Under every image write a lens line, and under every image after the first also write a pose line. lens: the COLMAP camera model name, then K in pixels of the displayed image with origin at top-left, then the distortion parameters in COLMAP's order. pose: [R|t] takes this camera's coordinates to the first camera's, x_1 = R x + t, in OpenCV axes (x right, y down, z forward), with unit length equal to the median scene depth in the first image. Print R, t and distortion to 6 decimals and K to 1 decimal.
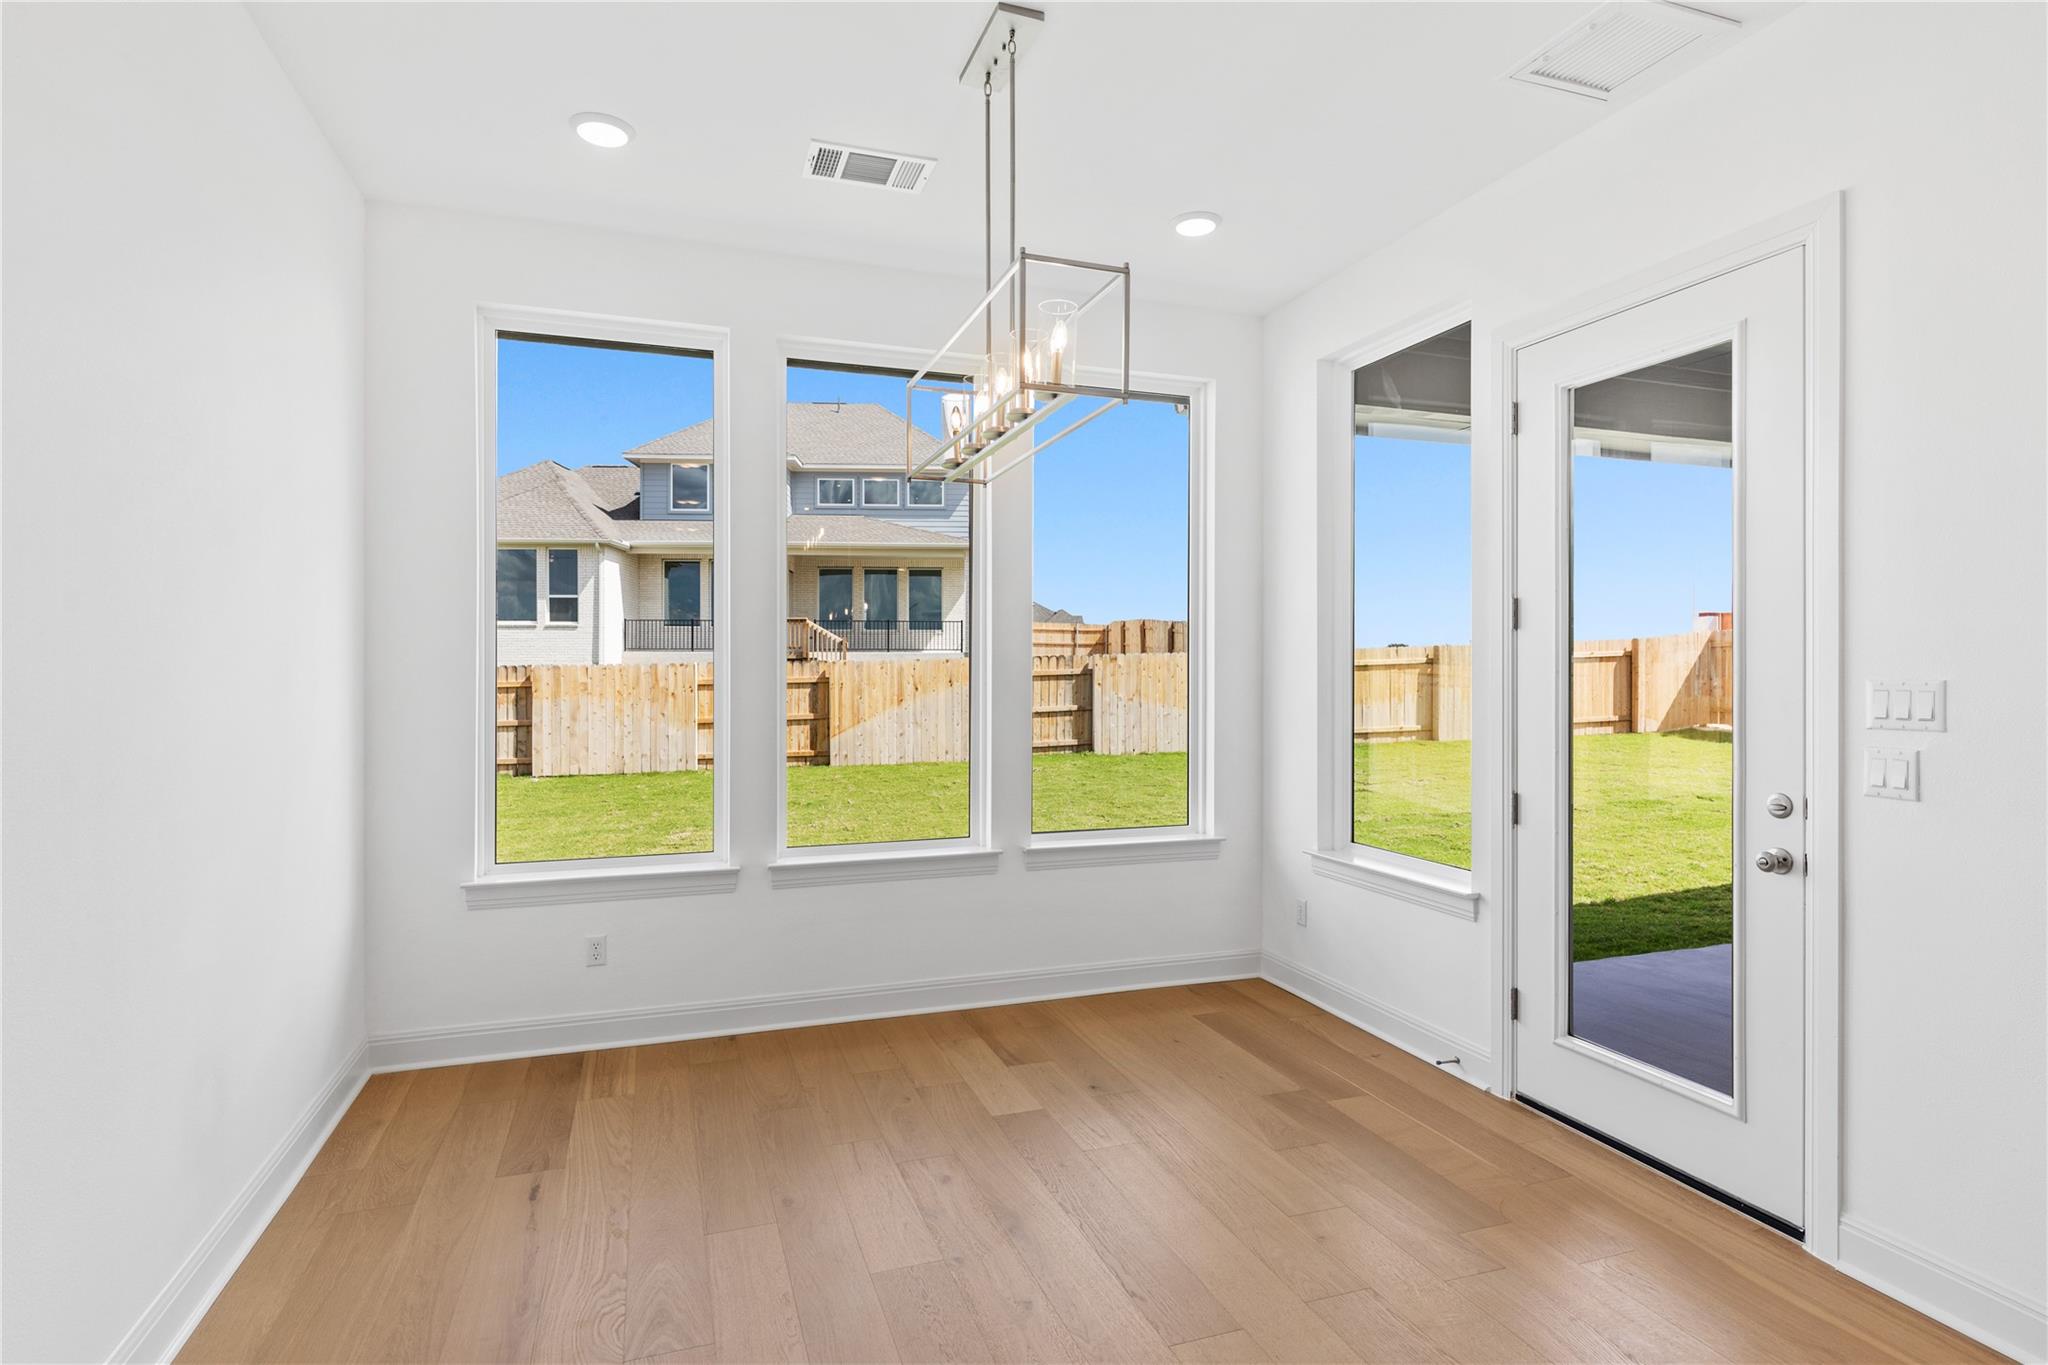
lens RADIAL K [[1051.4, 0, 975.3], [0, 1051.4, 670.9], [0, 0, 1]] dist [0.082589, -0.000054]
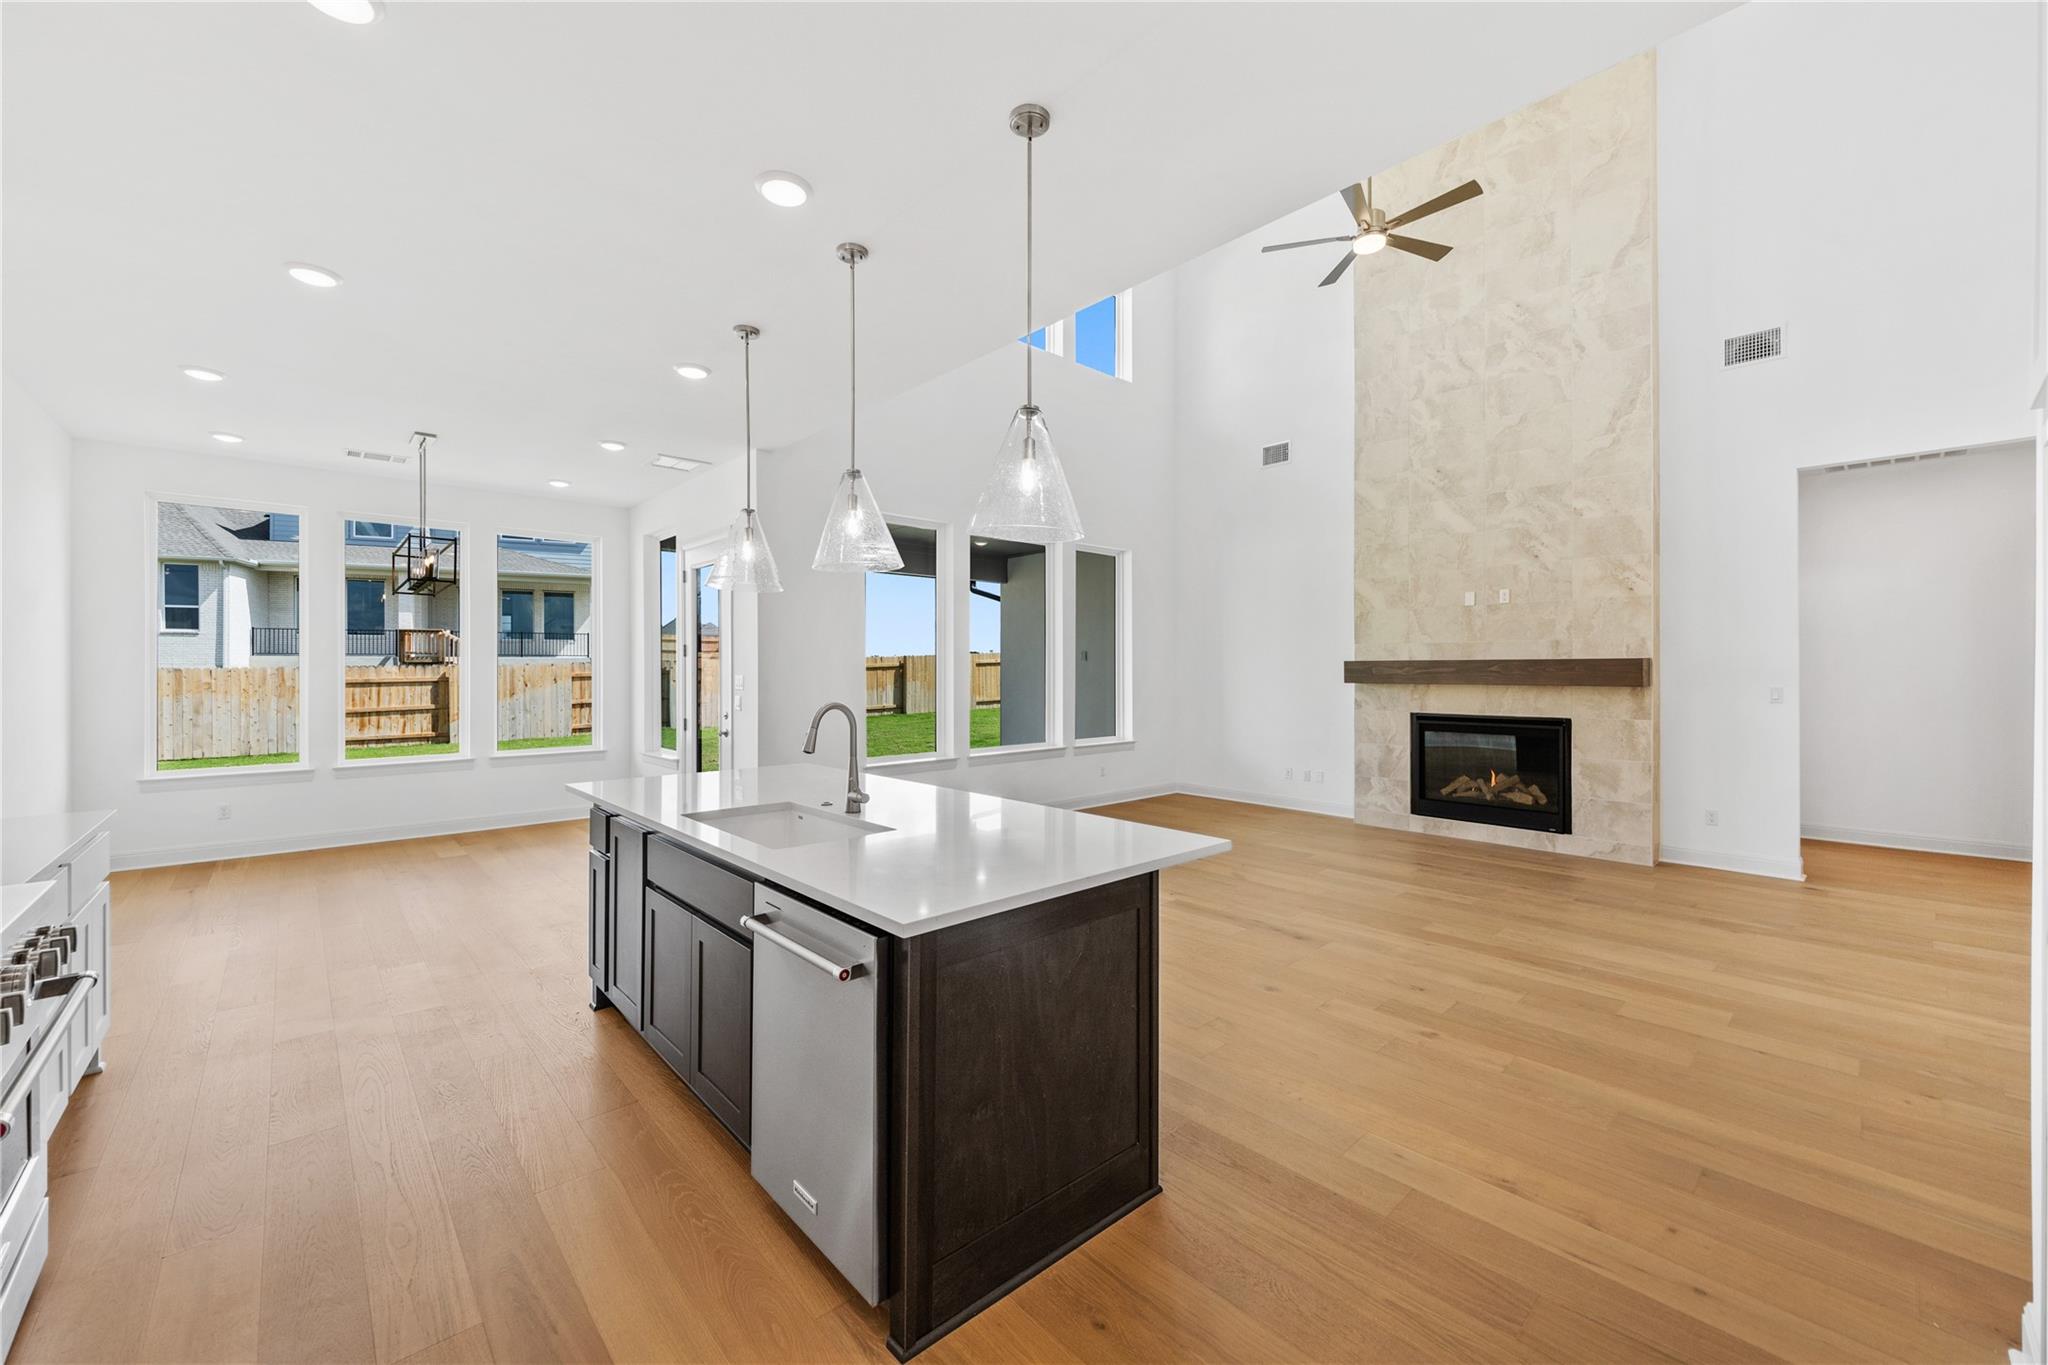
lens RADIAL K [[803.8, 0, 1015.4], [0, 803.8, 673.8], [0, 0, 1]] dist [0.002575, -0.000134]
pose [[0.906261, -0.004273, 0.422697, 0.066049], [0.002919, 0.999988, 0.003849, -0.000074], [-0.422709, -0.002254, 0.906263, -0.186545]]
